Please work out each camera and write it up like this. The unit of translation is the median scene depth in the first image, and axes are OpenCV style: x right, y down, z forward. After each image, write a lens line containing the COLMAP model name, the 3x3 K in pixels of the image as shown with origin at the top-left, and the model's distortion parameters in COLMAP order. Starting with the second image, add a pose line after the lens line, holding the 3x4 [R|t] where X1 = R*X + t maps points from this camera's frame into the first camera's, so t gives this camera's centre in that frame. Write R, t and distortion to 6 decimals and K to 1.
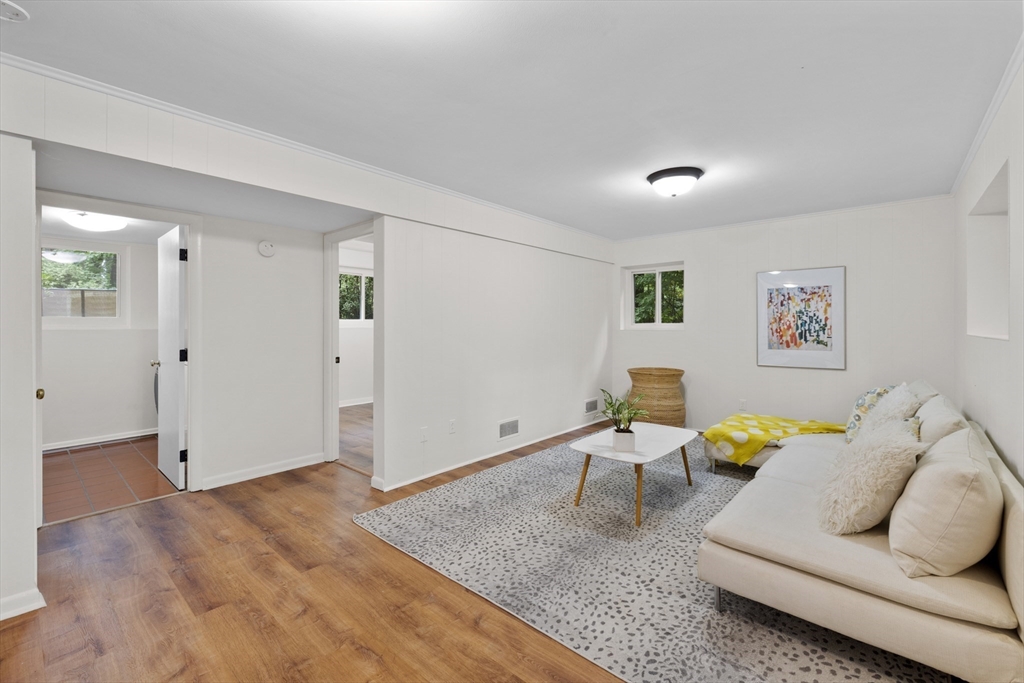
lens RADIAL K [[434.9, 0, 503.6], [0, 434.9, 325.6], [0, 0, 1]] dist [0.001213, 0.000103]
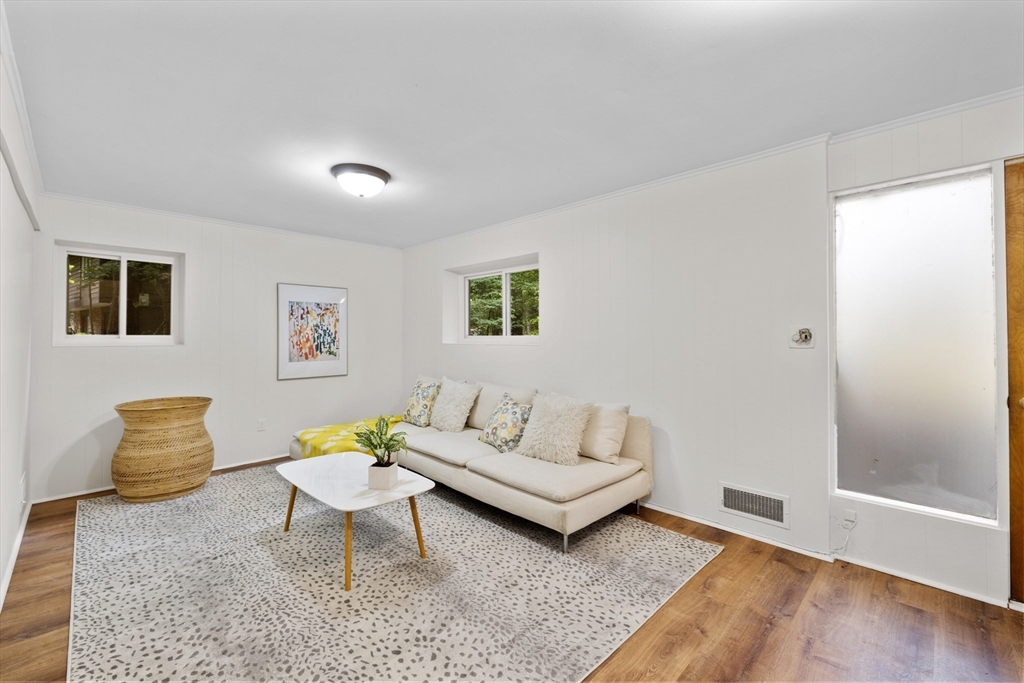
lens RADIAL K [[434.9, 0, 503.6], [0, 434.9, 325.6], [0, 0, 1]] dist [0.001213, 0.000103]
pose [[0.057886, 0.030857, 0.997846, -0.373944], [0.001476, 0.999518, -0.030994, 0.002670], [-0.998322, 0.003267, 0.057813, 0.484504]]
